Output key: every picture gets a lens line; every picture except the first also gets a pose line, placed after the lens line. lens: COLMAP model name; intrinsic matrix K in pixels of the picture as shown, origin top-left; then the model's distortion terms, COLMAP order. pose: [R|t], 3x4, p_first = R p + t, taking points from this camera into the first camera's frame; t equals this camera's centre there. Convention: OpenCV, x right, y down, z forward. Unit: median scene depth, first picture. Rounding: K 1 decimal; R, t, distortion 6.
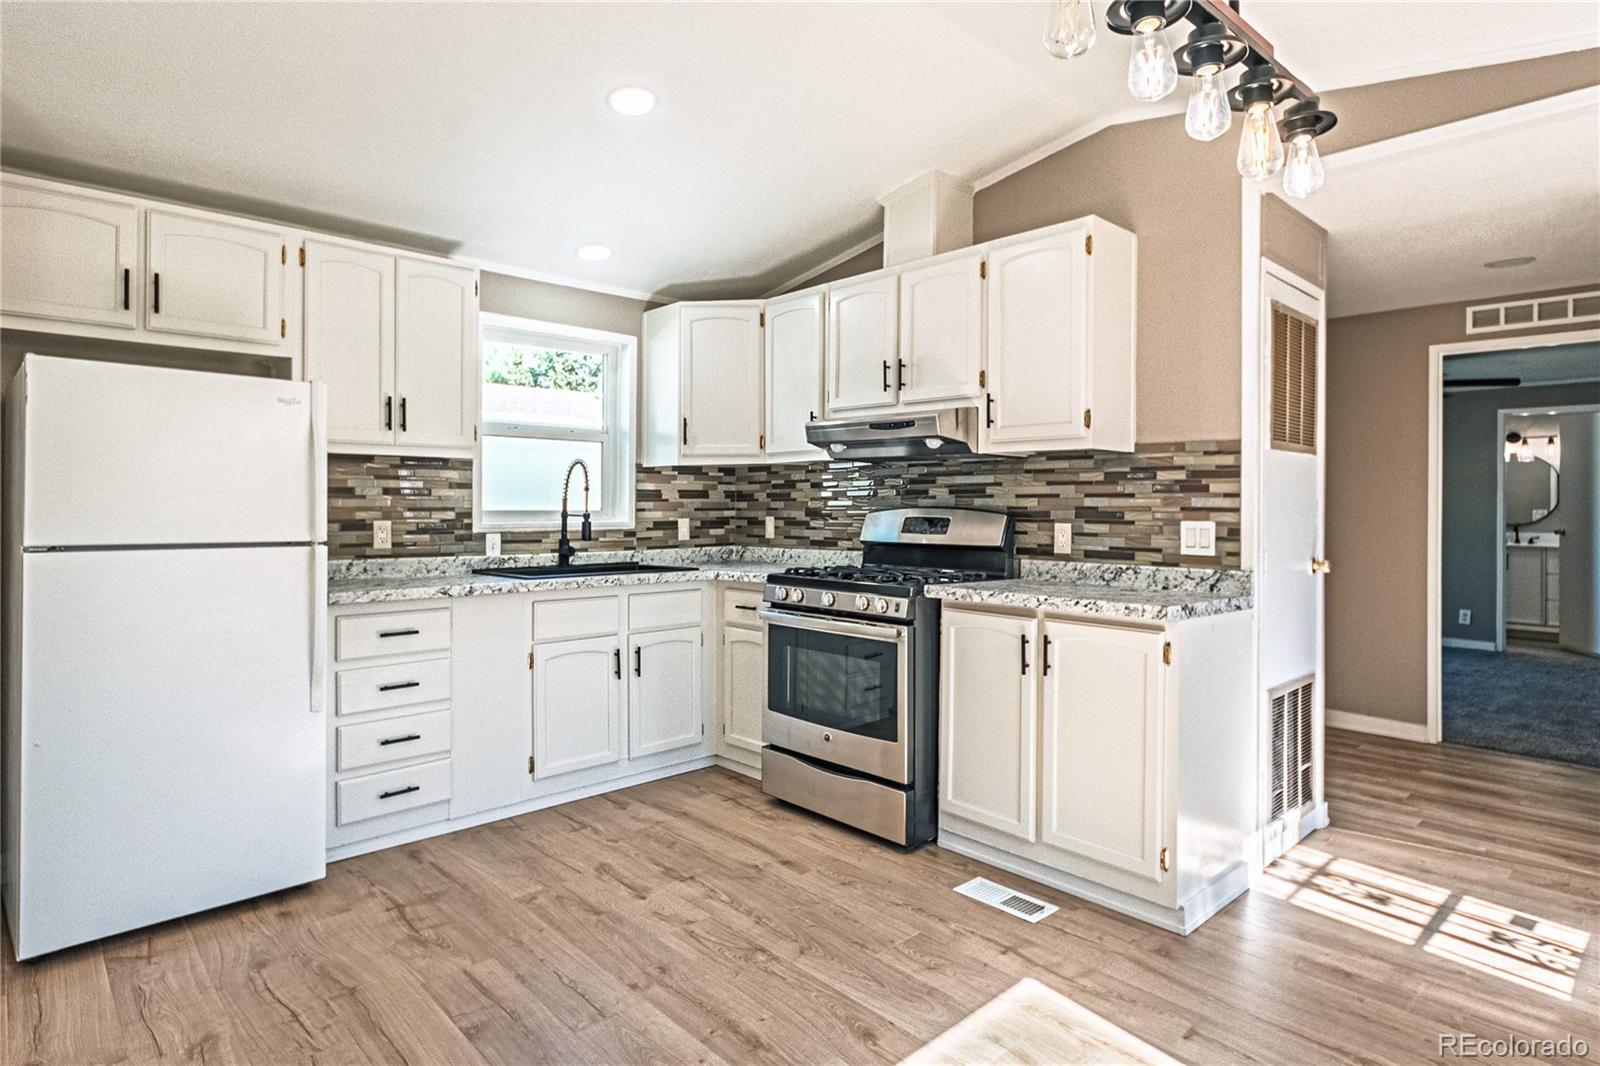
lens RADIAL K [[864.0, 0, 798.3], [0, 864.0, 505.0], [0, 0, 1]] dist [0.008322, -0.006684]
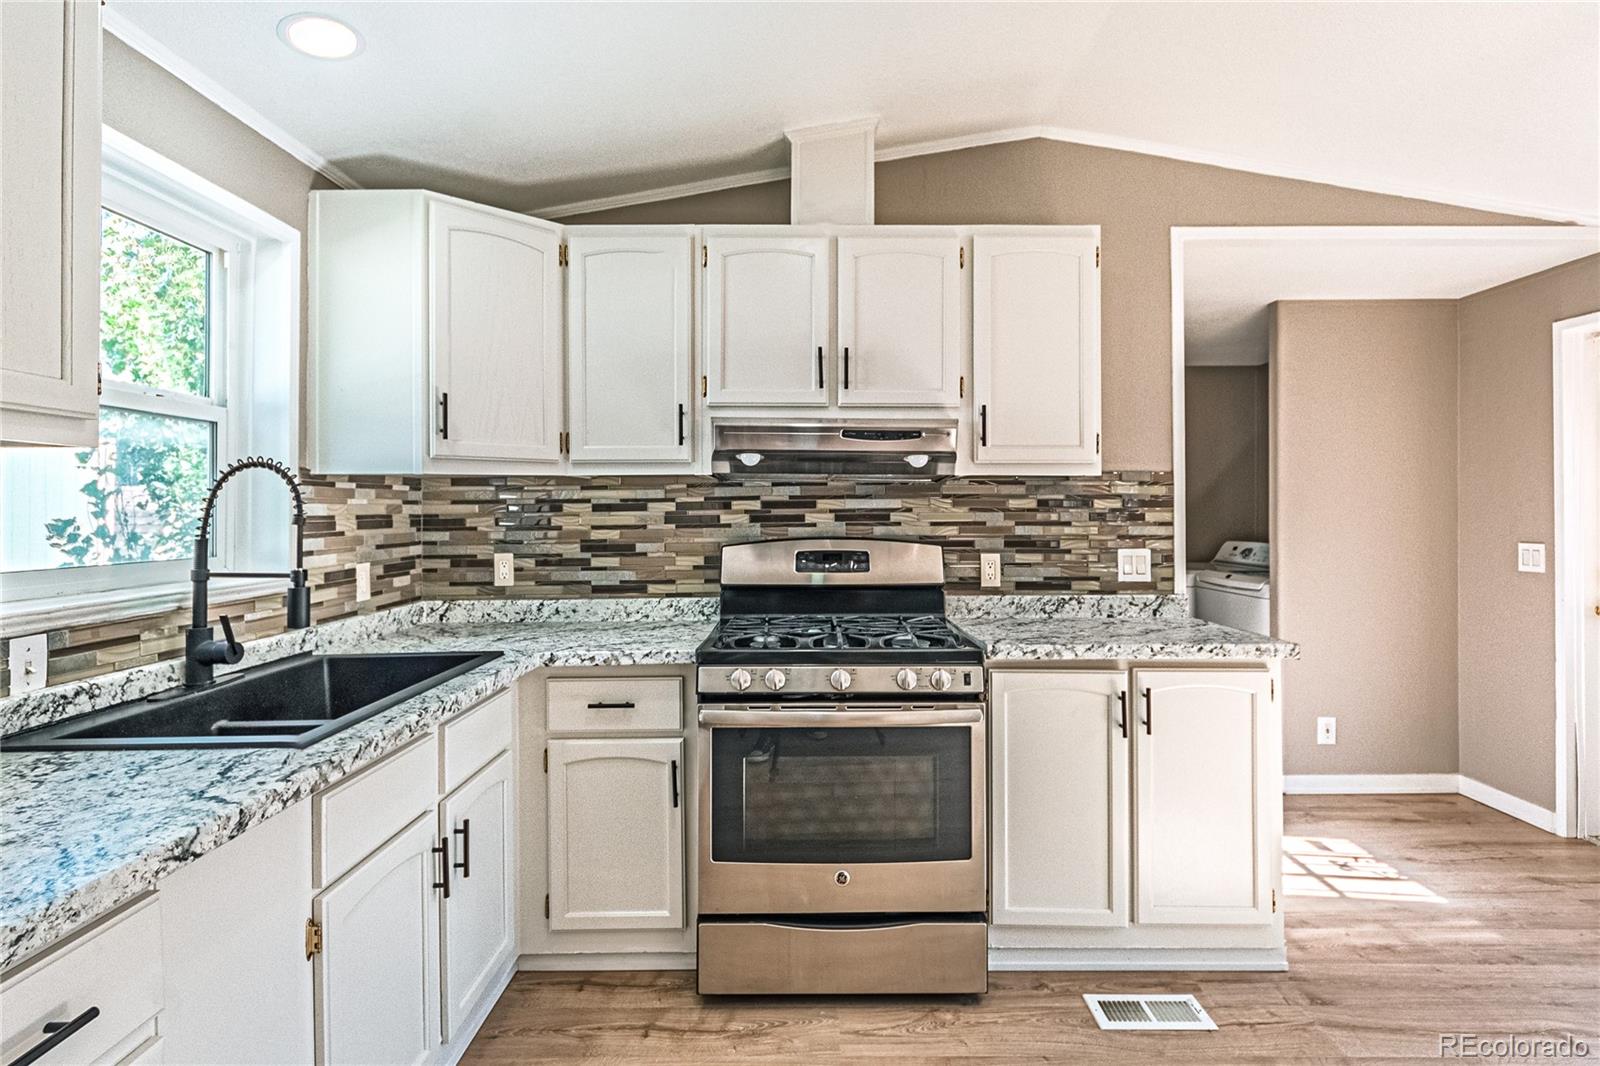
lens RADIAL K [[782.5, 0, 810.6], [0, 782.5, 507.8], [0, 0, 1]] dist [0.004499, -0.003391]
pose [[0.682371, -0.002550, 0.731002, -0.445866], [0.004974, 0.999987, -0.001154, -0.028382], [-0.730989, 0.004424, 0.682375, 0.594469]]
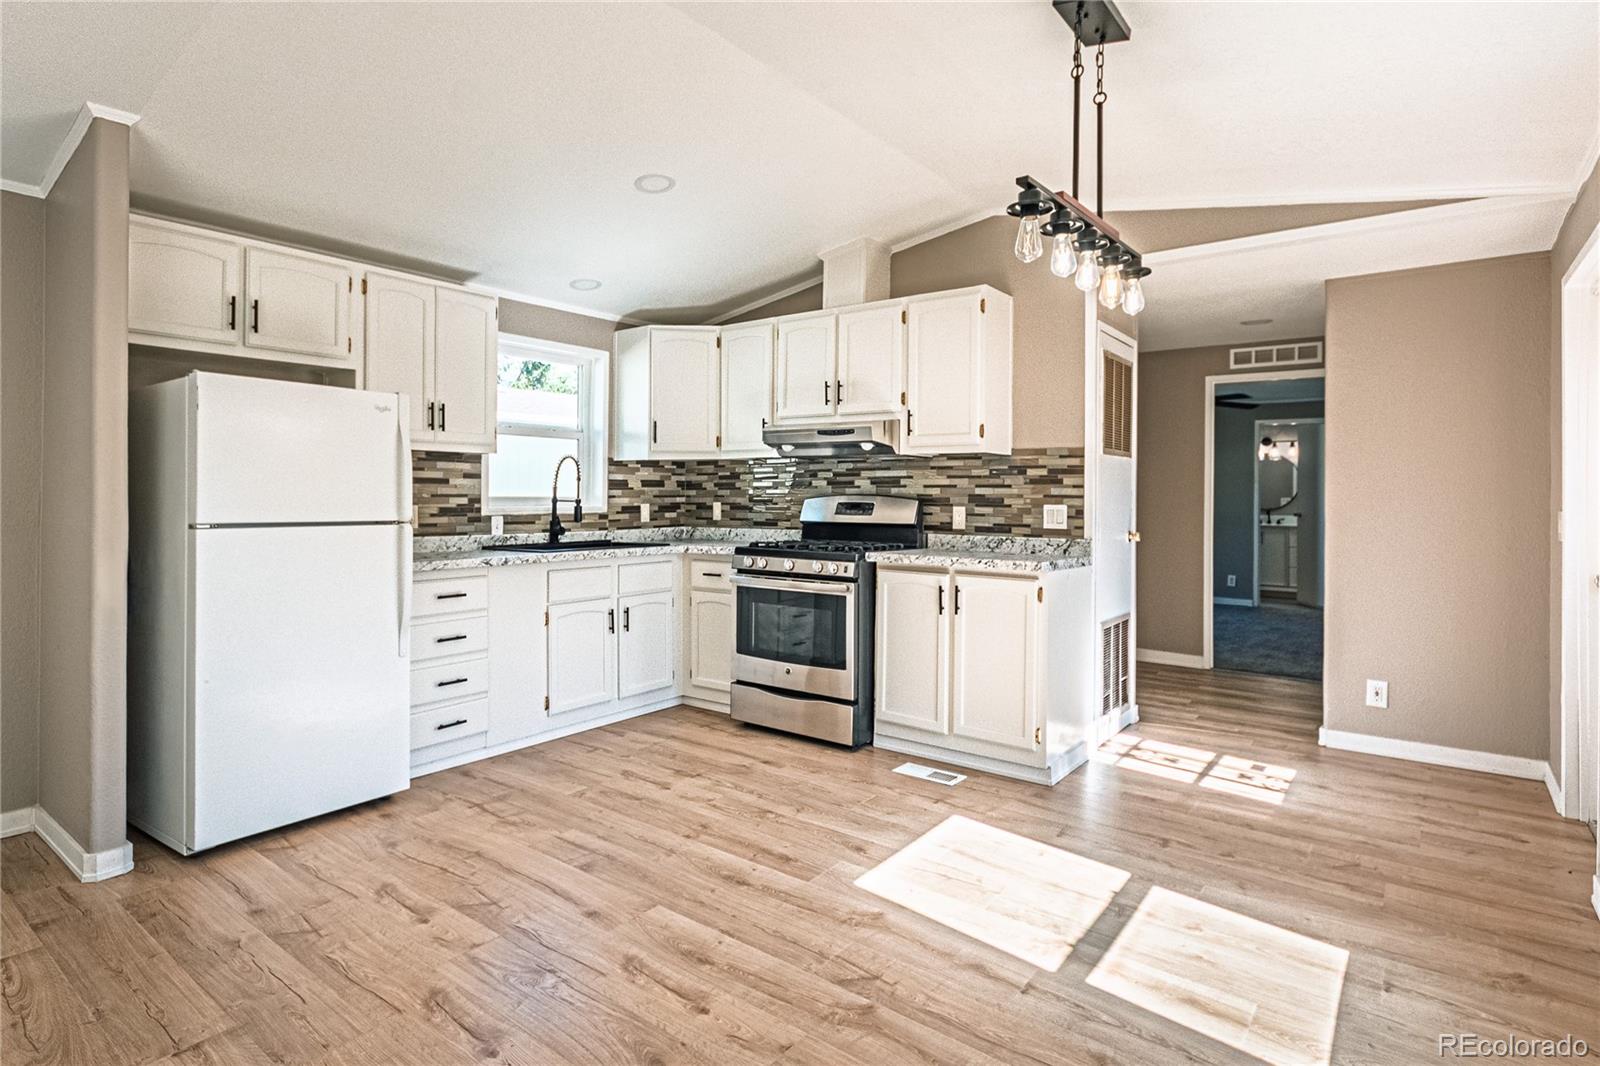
lens RADIAL K [[823.2, 0, 807.1], [0, 823.2, 493.6], [0, 0, 1]] dist [0.009543, -0.003978]
pose [[0.984714, 0.002067, 0.174168, -0.156925], [-0.002130, 0.999998, 0.000173, 0.001208], [-0.174167, -0.000541, 0.984716, -0.231717]]
